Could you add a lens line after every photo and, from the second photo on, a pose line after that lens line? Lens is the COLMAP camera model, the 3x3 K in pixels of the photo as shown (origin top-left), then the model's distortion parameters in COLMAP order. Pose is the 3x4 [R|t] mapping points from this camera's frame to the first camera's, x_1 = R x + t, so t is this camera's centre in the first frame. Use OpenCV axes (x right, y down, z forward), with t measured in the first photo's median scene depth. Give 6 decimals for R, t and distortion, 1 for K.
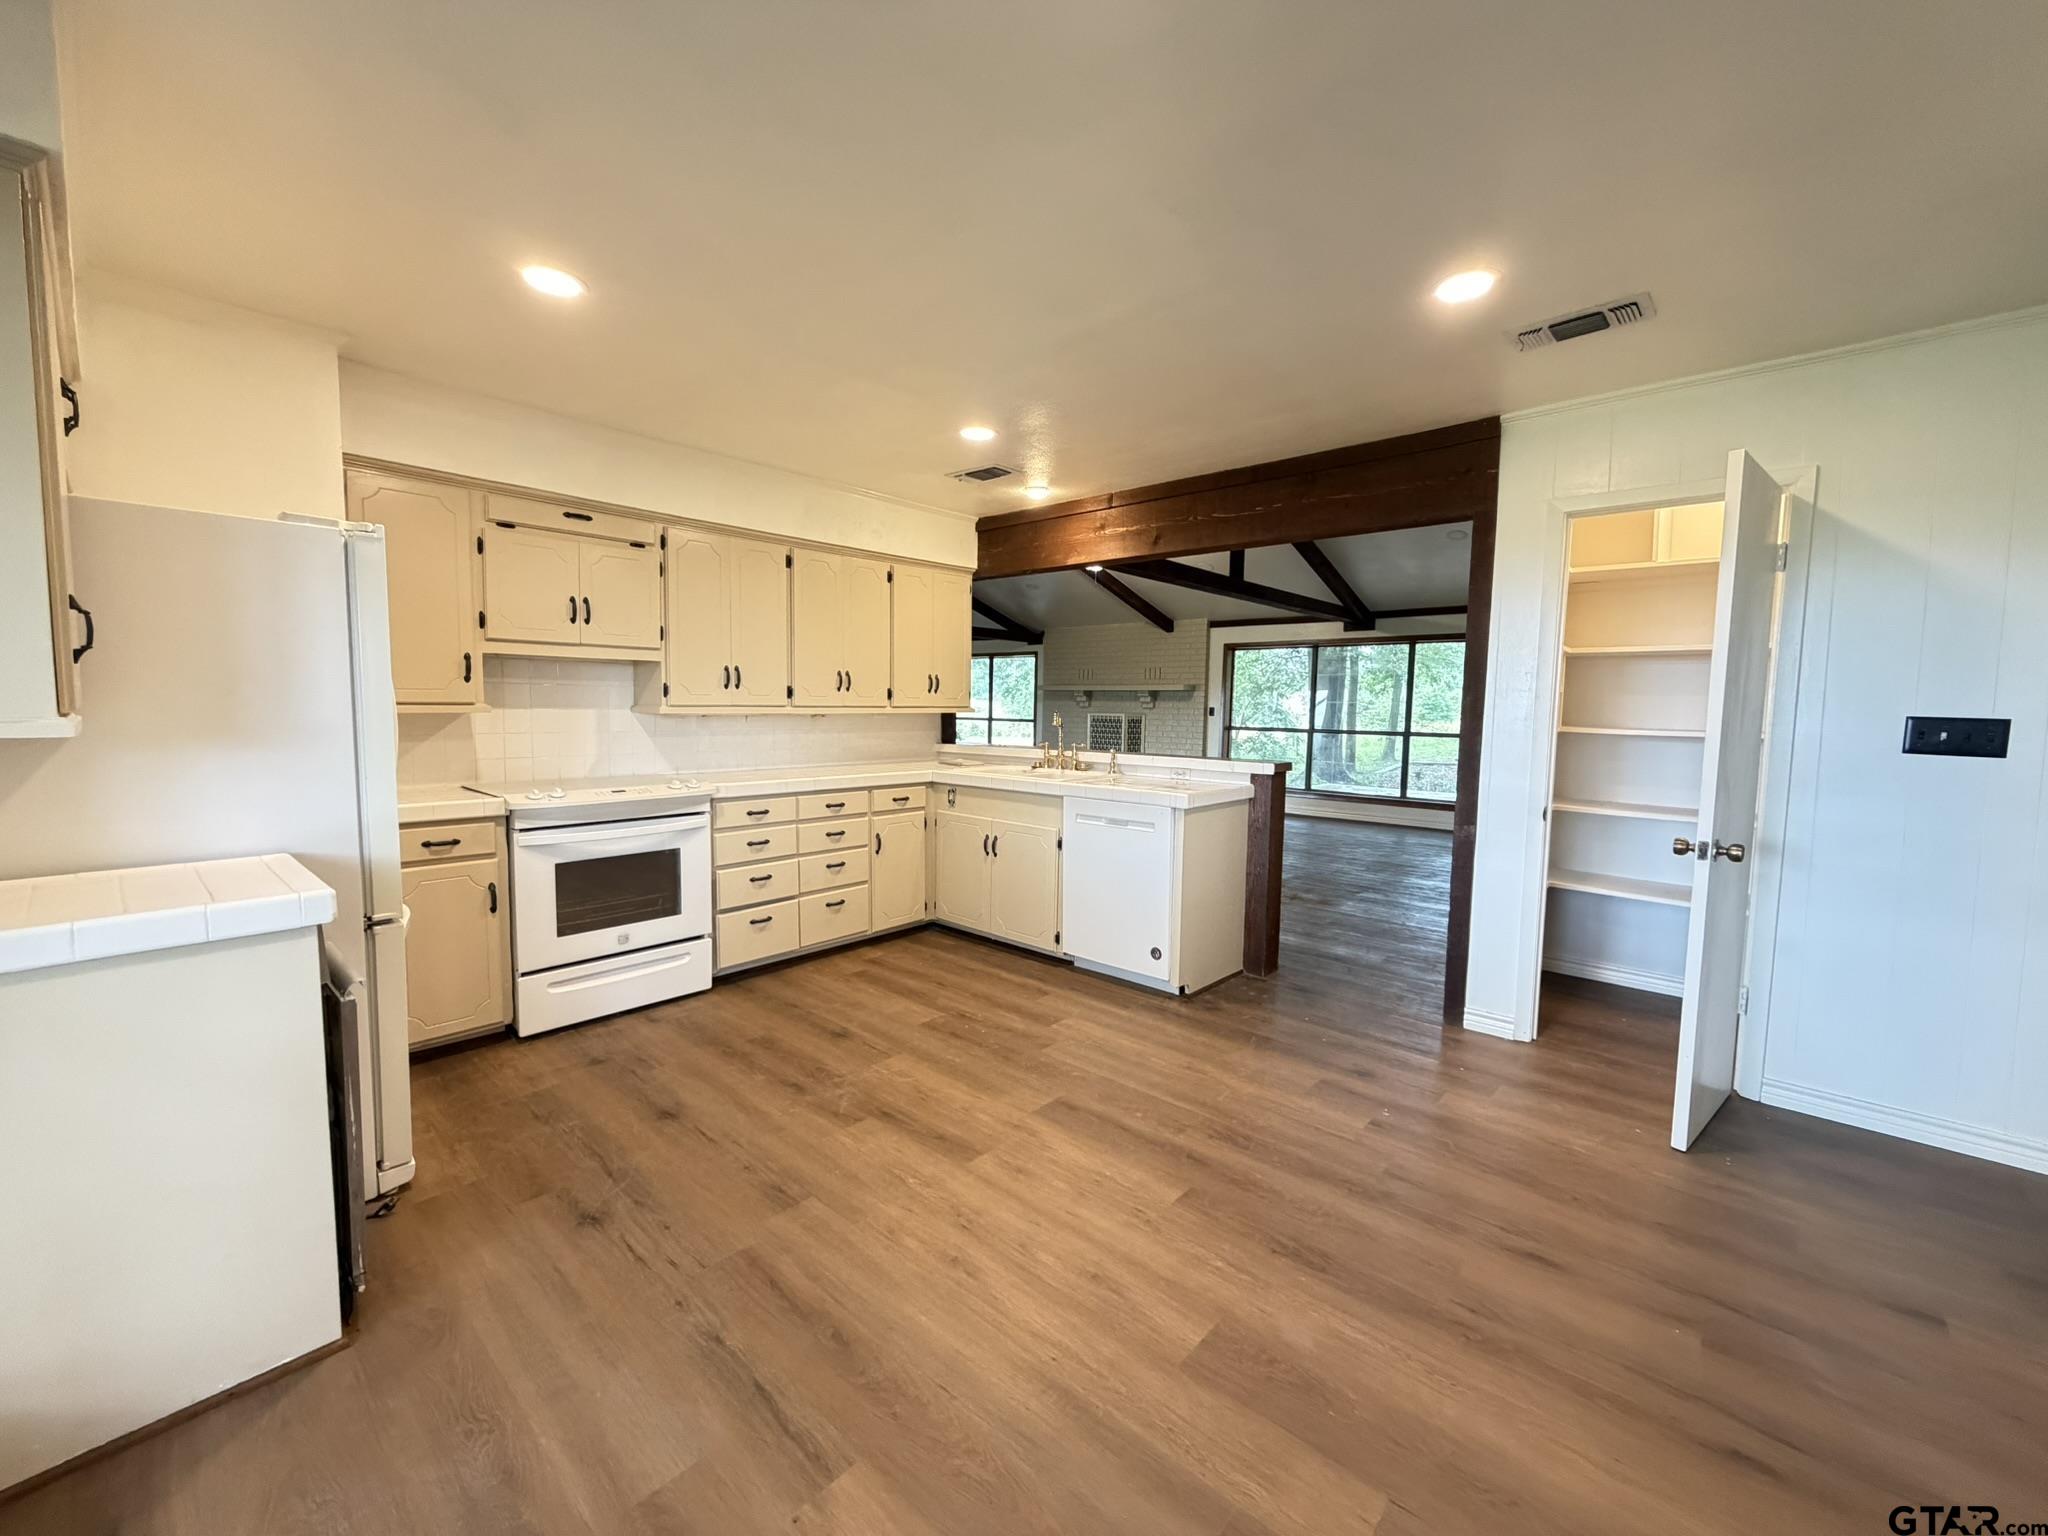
lens RADIAL K [[816.0, 0, 1018.3], [0, 816.0, 770.0], [0, 0, 1]] dist [-0.003922, 0.000924]
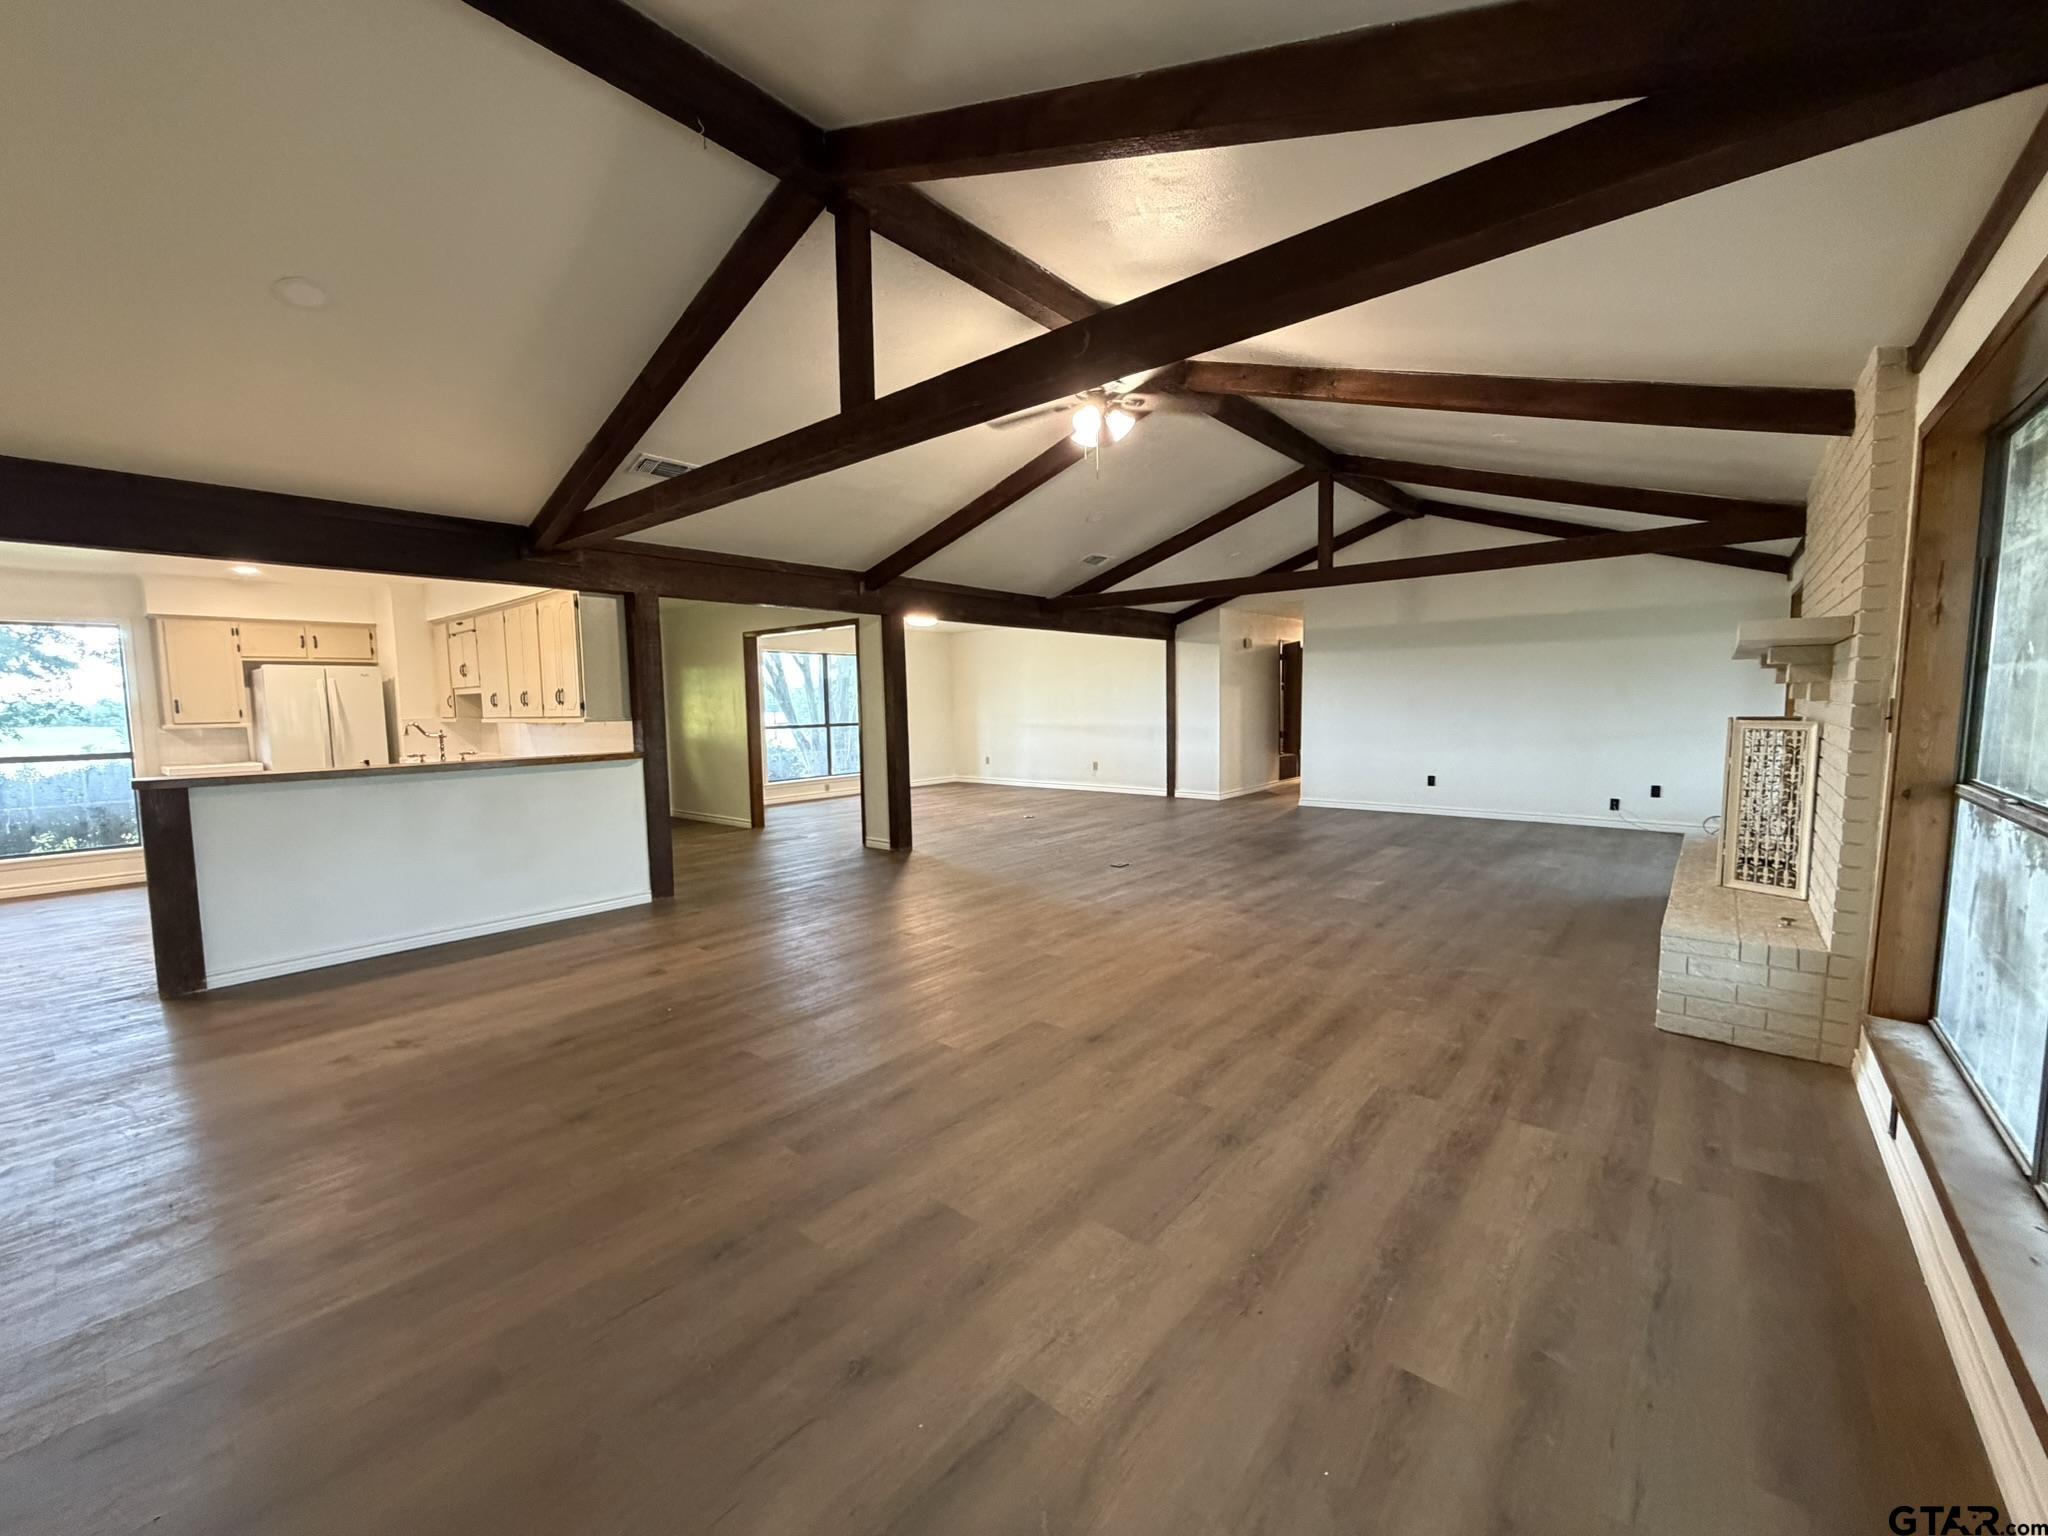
lens RADIAL K [[816.0, 0, 1014.3], [0, 816.0, 767.9], [0, 0, 1]] dist [-0.003922, 0.000924]
pose [[0.029292, 0.067640, -0.997280, 1.318223], [-0.063622, 0.995811, 0.065672, -0.154114], [0.997544, 0.061525, 0.033473, 2.017771]]
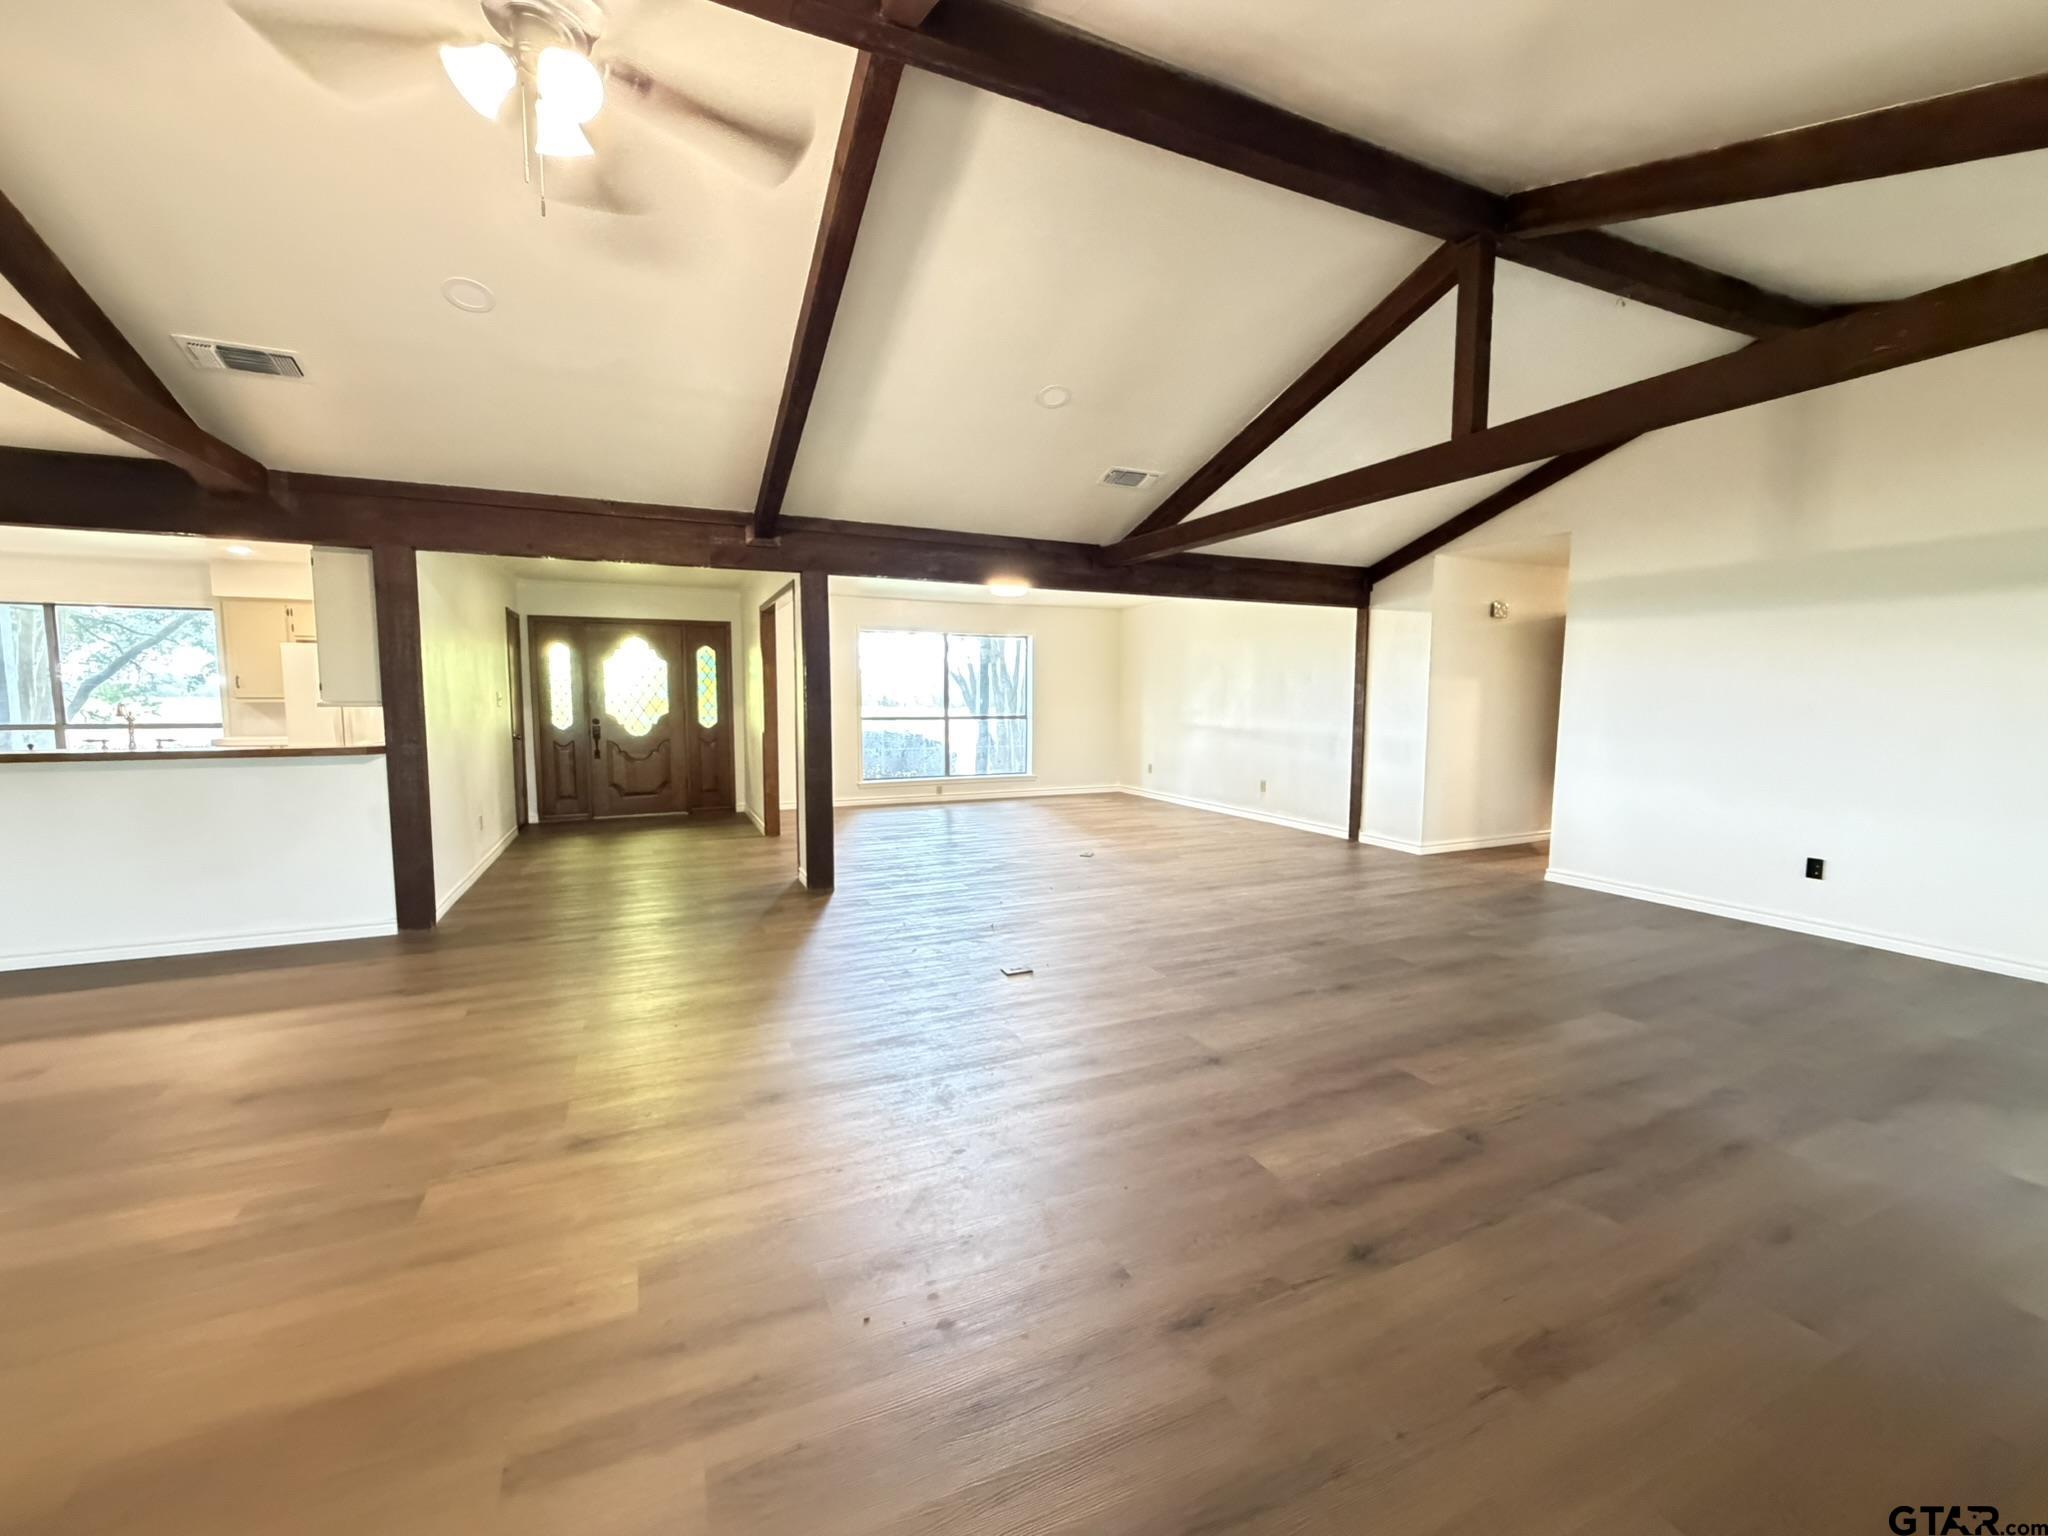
lens RADIAL K [[816.0, 0, 1024.9], [0, 816.0, 762.8], [0, 0, 1]] dist [-0.003922, 0.000924]
pose [[-0.394741, 0.061808, -0.916711, 0.568104], [-0.083225, 0.991228, 0.102669, -0.213497], [0.915015, 0.116821, -0.386135, 2.660512]]
